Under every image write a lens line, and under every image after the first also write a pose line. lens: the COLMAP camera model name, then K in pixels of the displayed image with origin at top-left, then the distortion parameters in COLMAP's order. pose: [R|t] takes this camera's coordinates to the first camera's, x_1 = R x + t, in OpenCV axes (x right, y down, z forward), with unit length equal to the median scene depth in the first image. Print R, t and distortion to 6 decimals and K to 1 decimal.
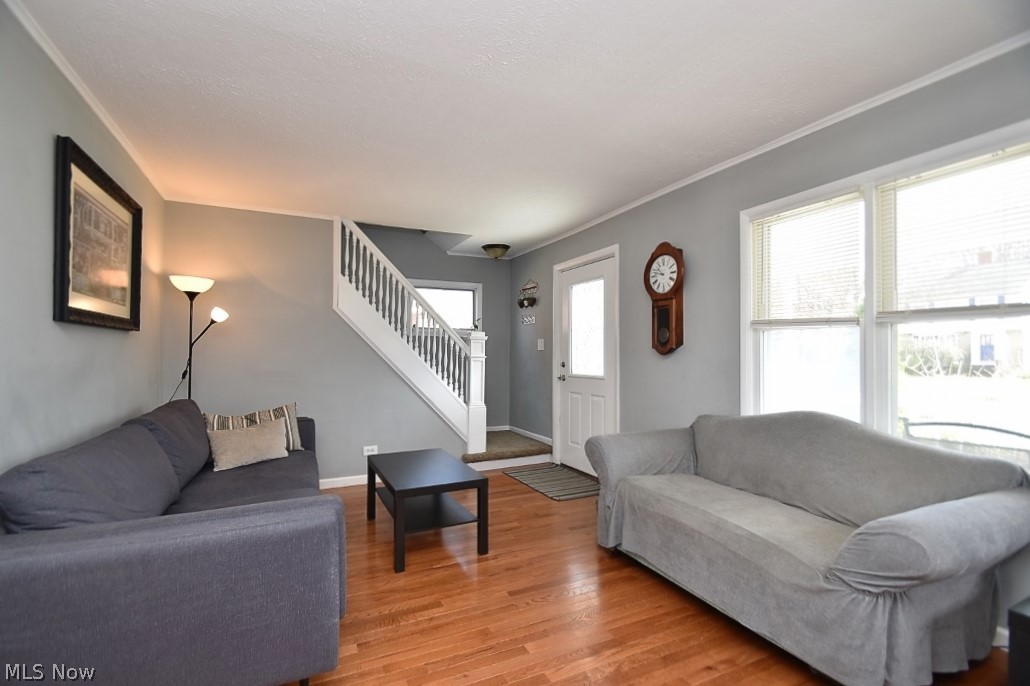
lens RADIAL K [[451.5, 0, 512.4], [0, 451.5, 349.8], [0, 0, 1]] dist [-0.002954, -0.004109]
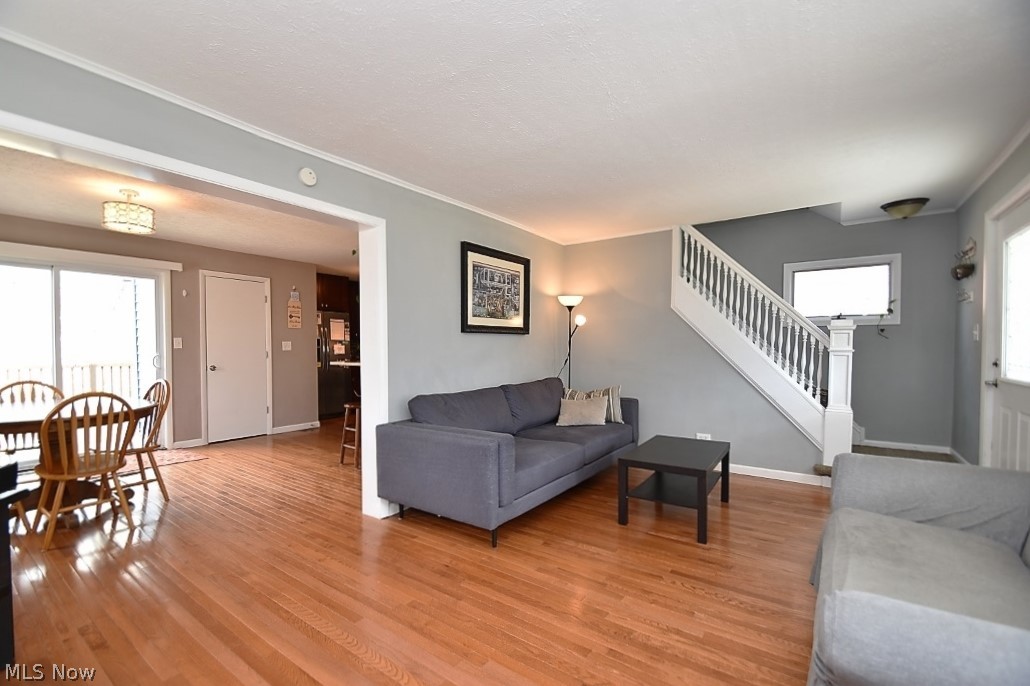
lens RADIAL K [[451.5, 0, 497.8], [0, 451.5, 355.3], [0, 0, 1]] dist [-0.002954, -0.004109]
pose [[0.472680, 0.012879, -0.881140, 0.353520], [0.012881, 0.999685, 0.021521, -0.001015], [0.881140, -0.021522, 0.472366, 0.065836]]
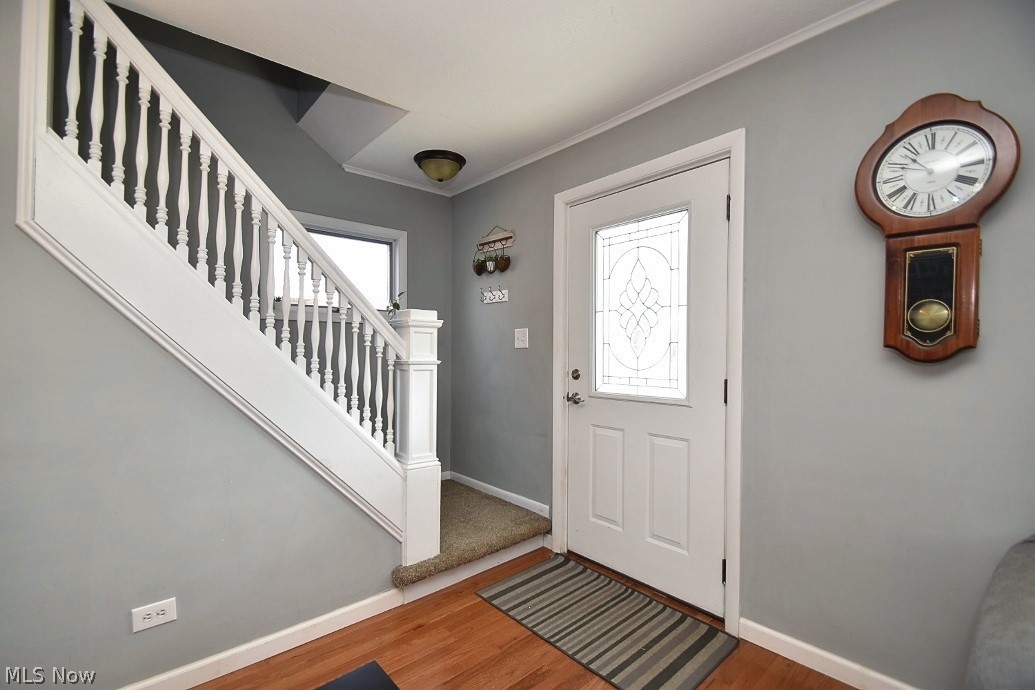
lens RADIAL K [[453.7, 0, 510.5], [0, 453.7, 358.5], [0, 0, 1]] dist [-0.002954, -0.004109]
pose [[0.966981, -0.001228, 0.254846, -0.111401], [-0.006280, 0.999570, 0.028645, -0.002323], [-0.254771, -0.029300, 0.966557, 0.511927]]
